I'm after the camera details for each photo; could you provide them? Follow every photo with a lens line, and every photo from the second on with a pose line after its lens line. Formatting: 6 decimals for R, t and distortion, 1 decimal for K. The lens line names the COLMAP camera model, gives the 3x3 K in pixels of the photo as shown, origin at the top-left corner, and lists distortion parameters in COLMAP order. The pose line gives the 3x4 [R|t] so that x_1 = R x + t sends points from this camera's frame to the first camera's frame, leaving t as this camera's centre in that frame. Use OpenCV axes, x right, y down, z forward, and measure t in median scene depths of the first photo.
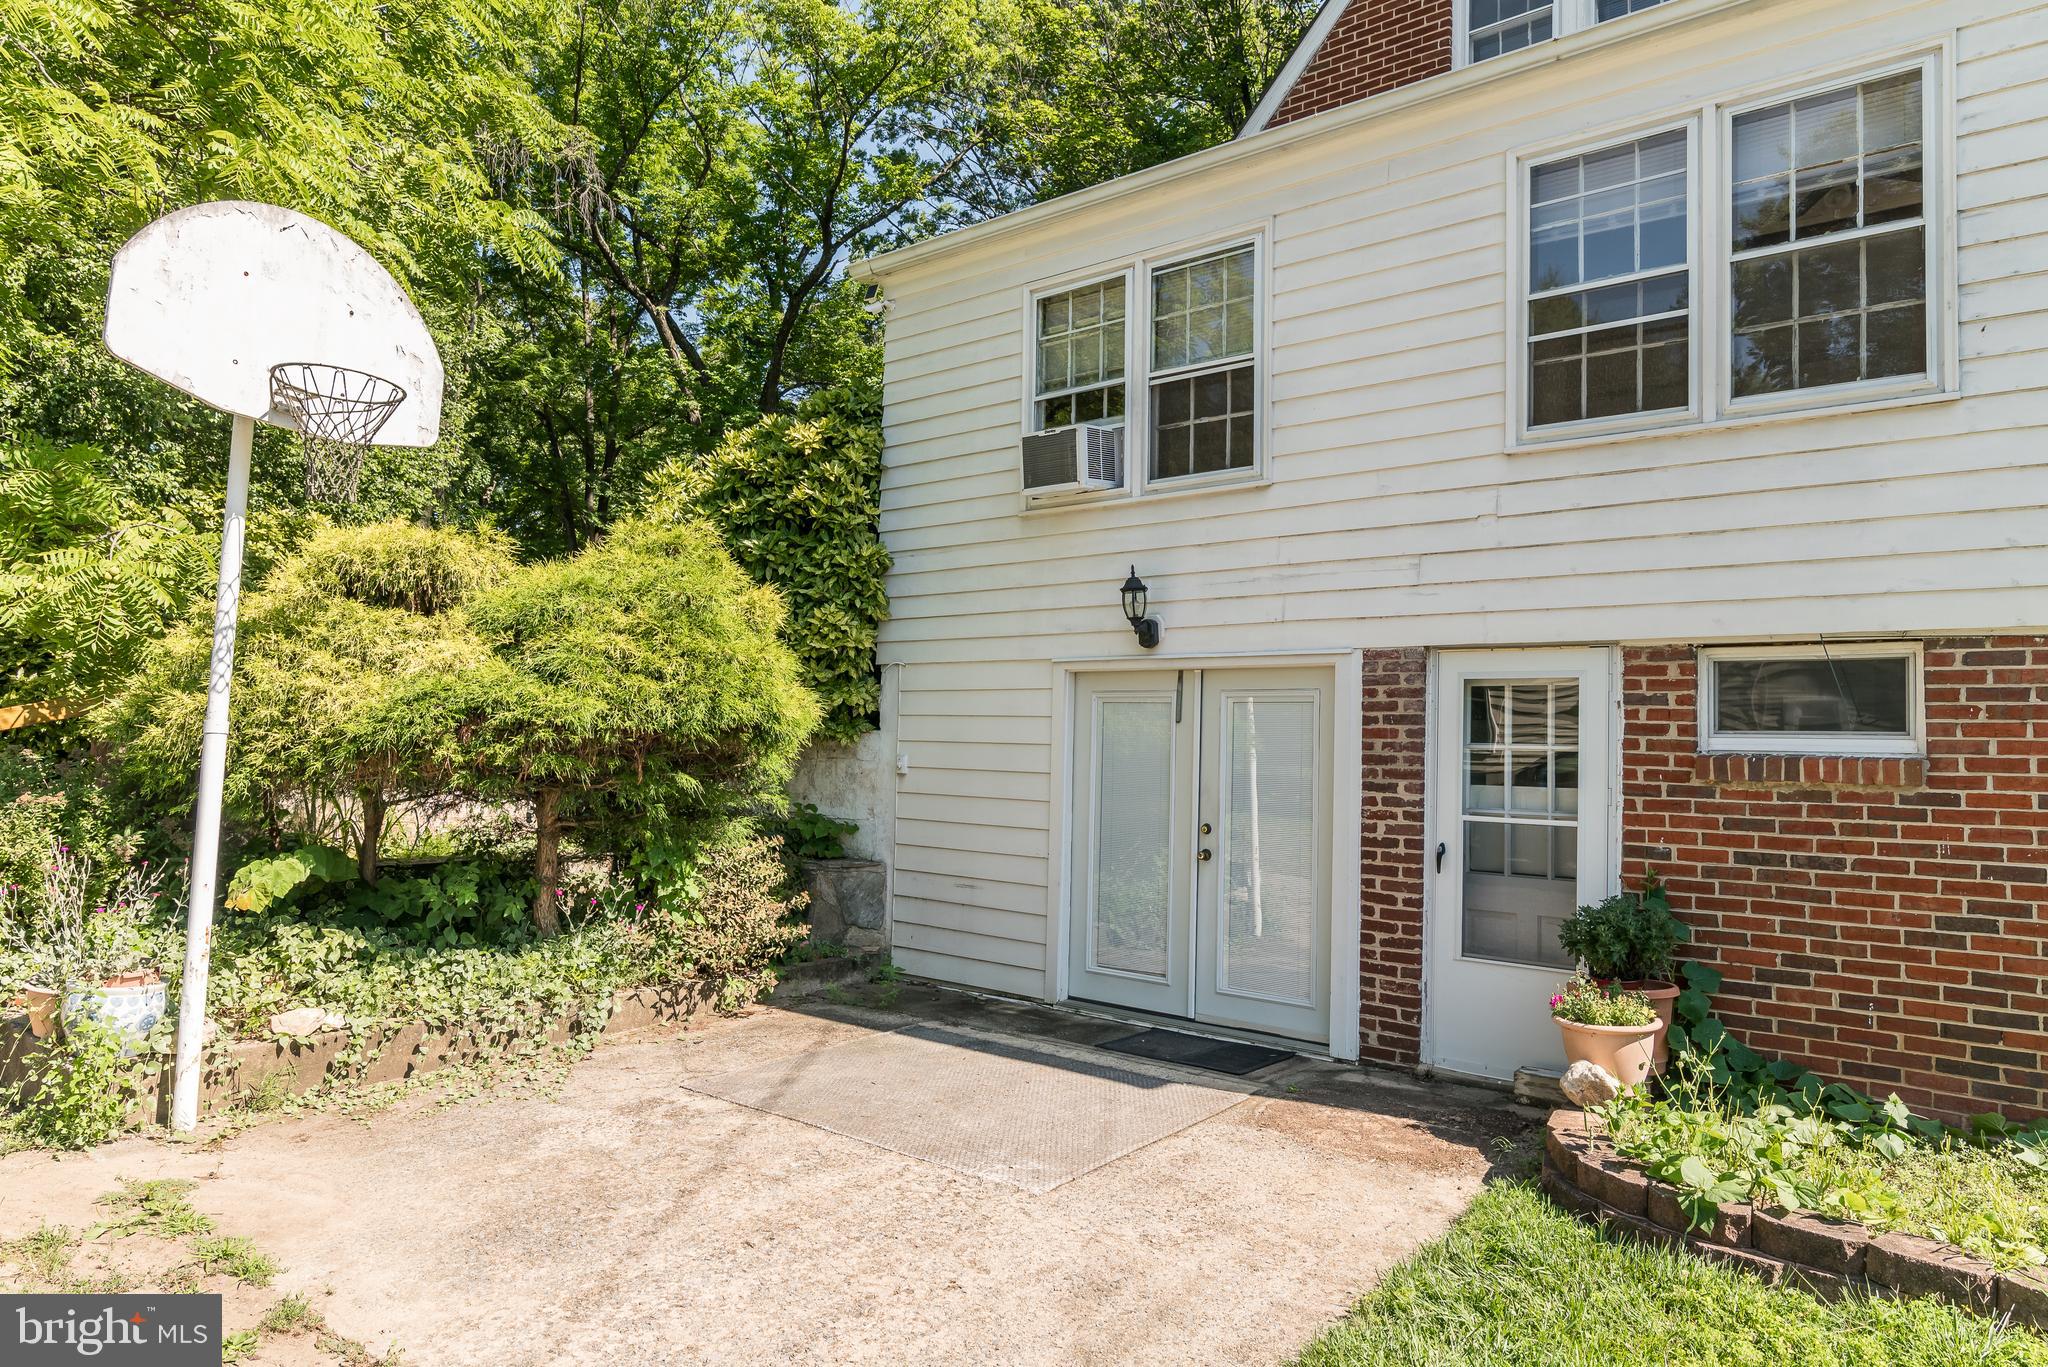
lens RADIAL K [[1319.3, 0, 1024.0], [0, 1319.3, 683.5], [0, 0, 1]] dist [0.001527, 0.001868]
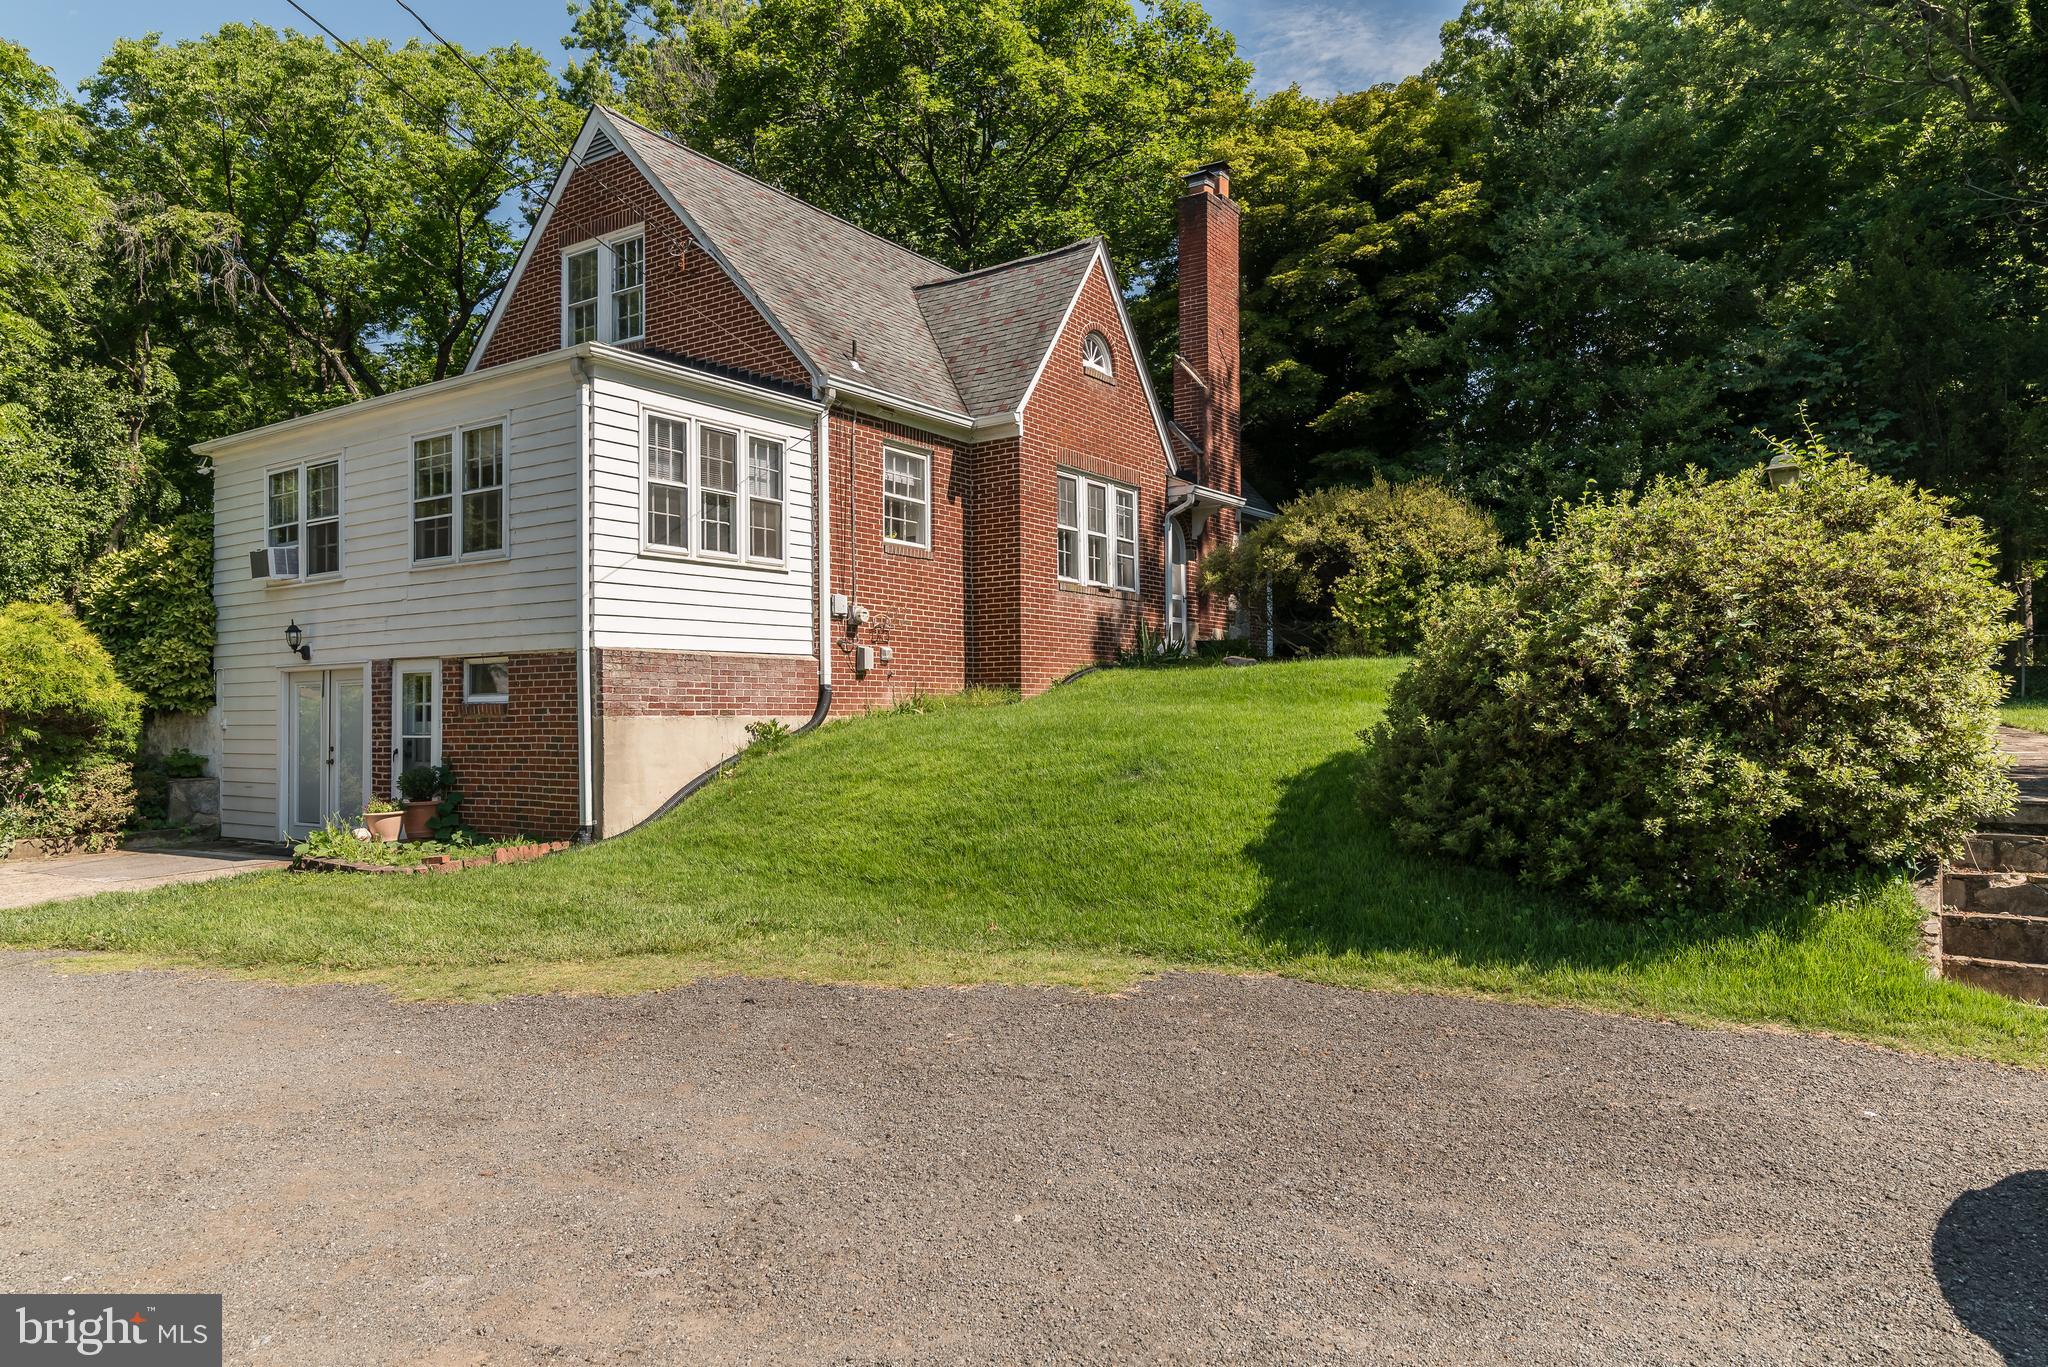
lens RADIAL K [[1309.2, 0, 1027.6], [0, 1309.2, 688.5], [0, 0, 1]] dist [0.003180, -0.001157]
pose [[0.993716, -0.031187, 0.107495, 1.097424], [0.028283, 0.999195, 0.028441, -0.010645], [-0.108295, -0.025222, 0.993799, -1.238821]]
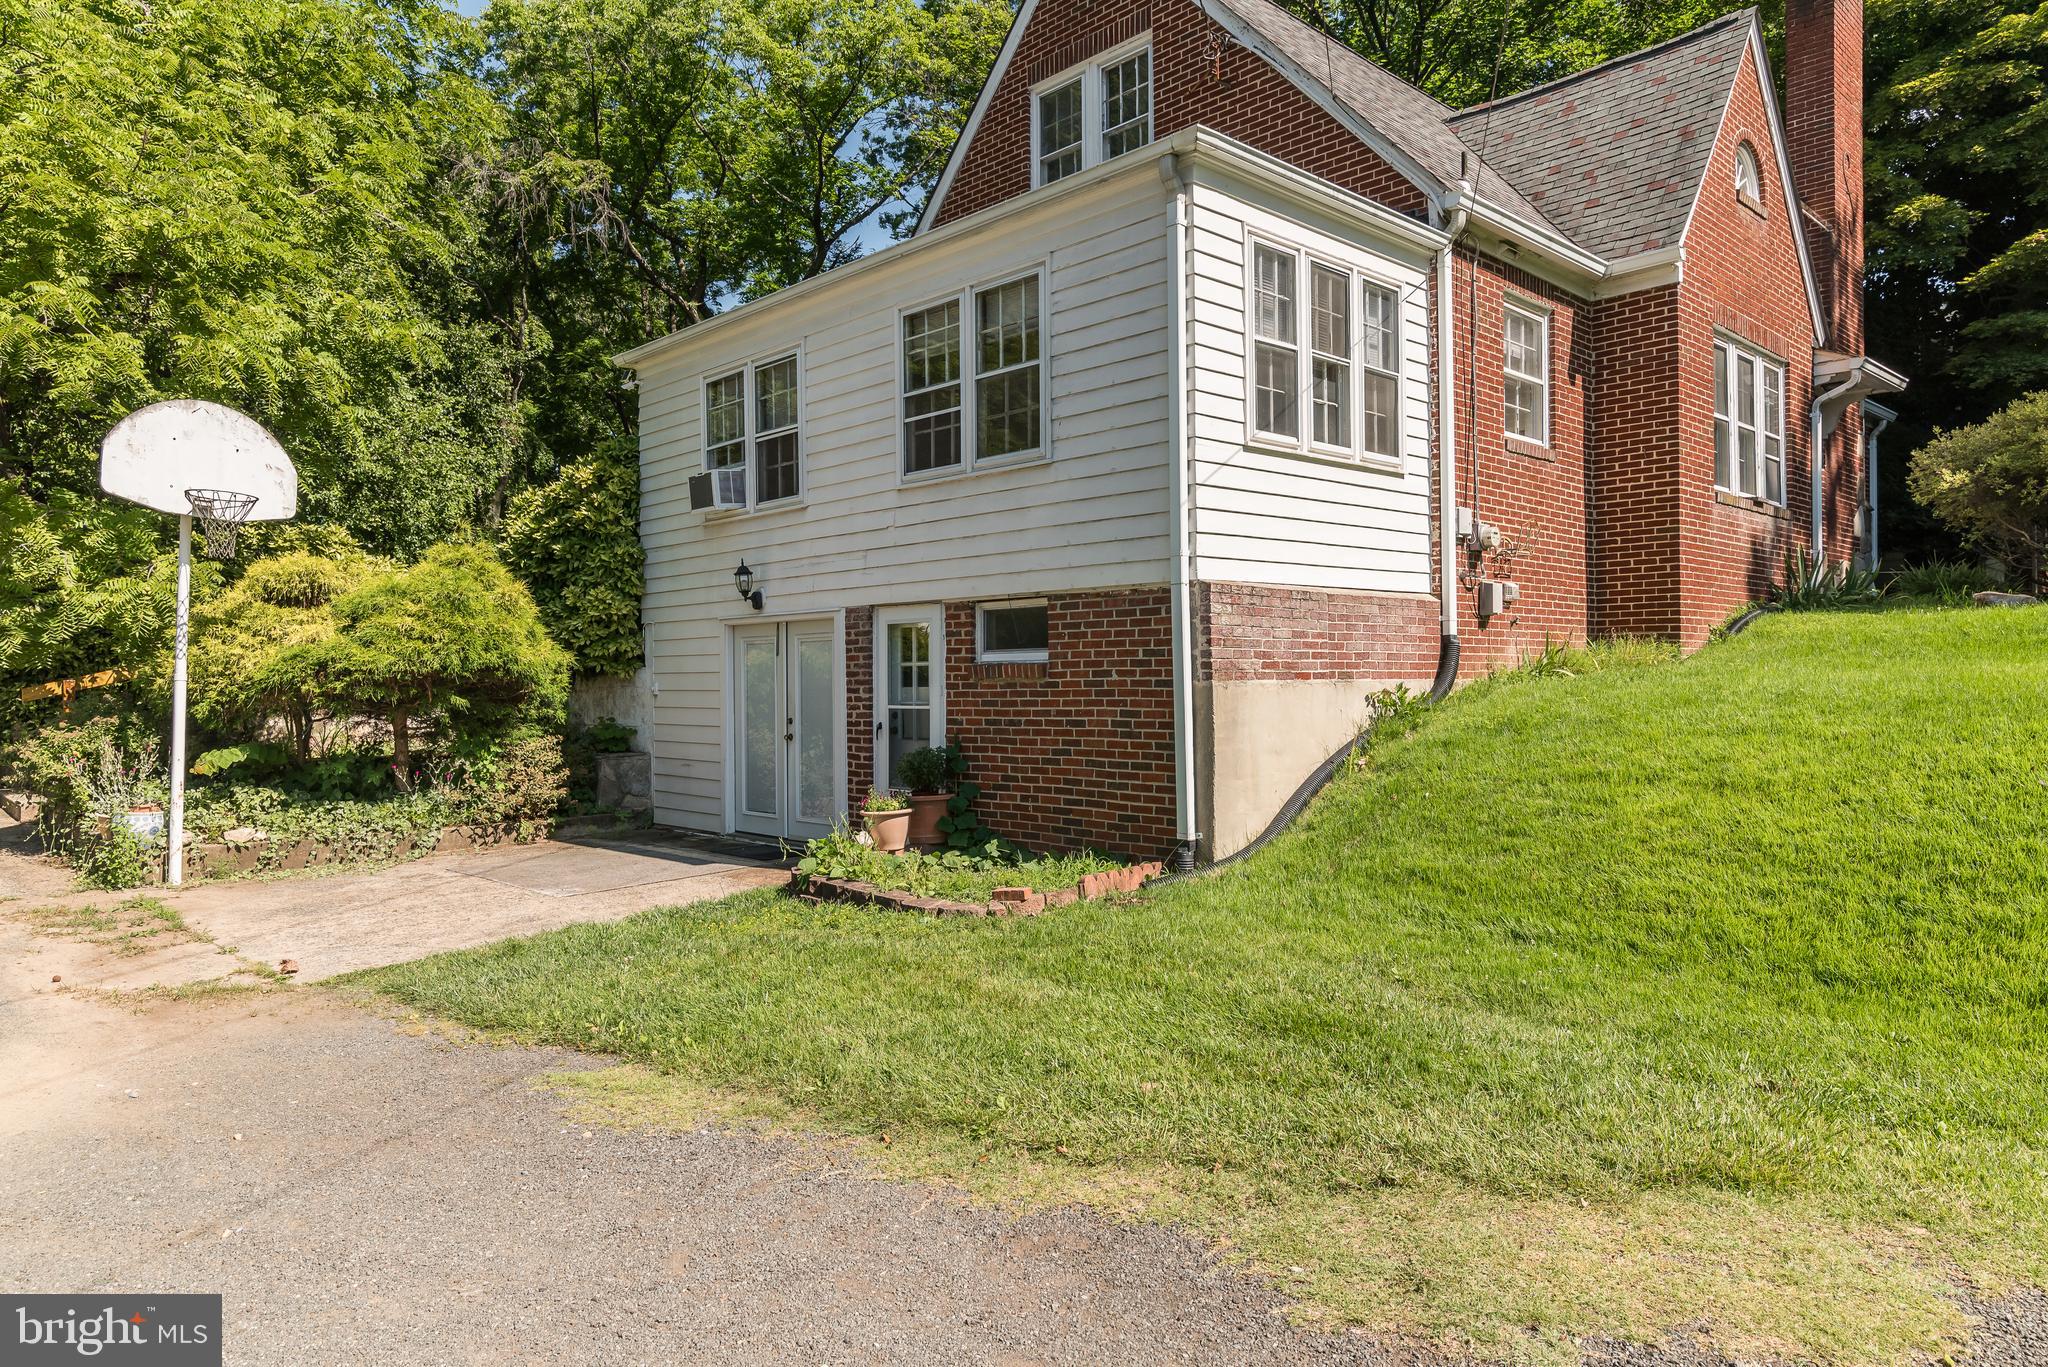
lens RADIAL K [[1312.5, 0, 1024.0], [0, 1312.5, 683.5], [0, 0, 1]] dist [0.002424, 0.001033]
pose [[0.993665, -0.033520, -0.107271, 0.661827], [0.038830, 0.998102, 0.047796, -0.001131], [0.105466, -0.051658, 0.993080, -0.621611]]
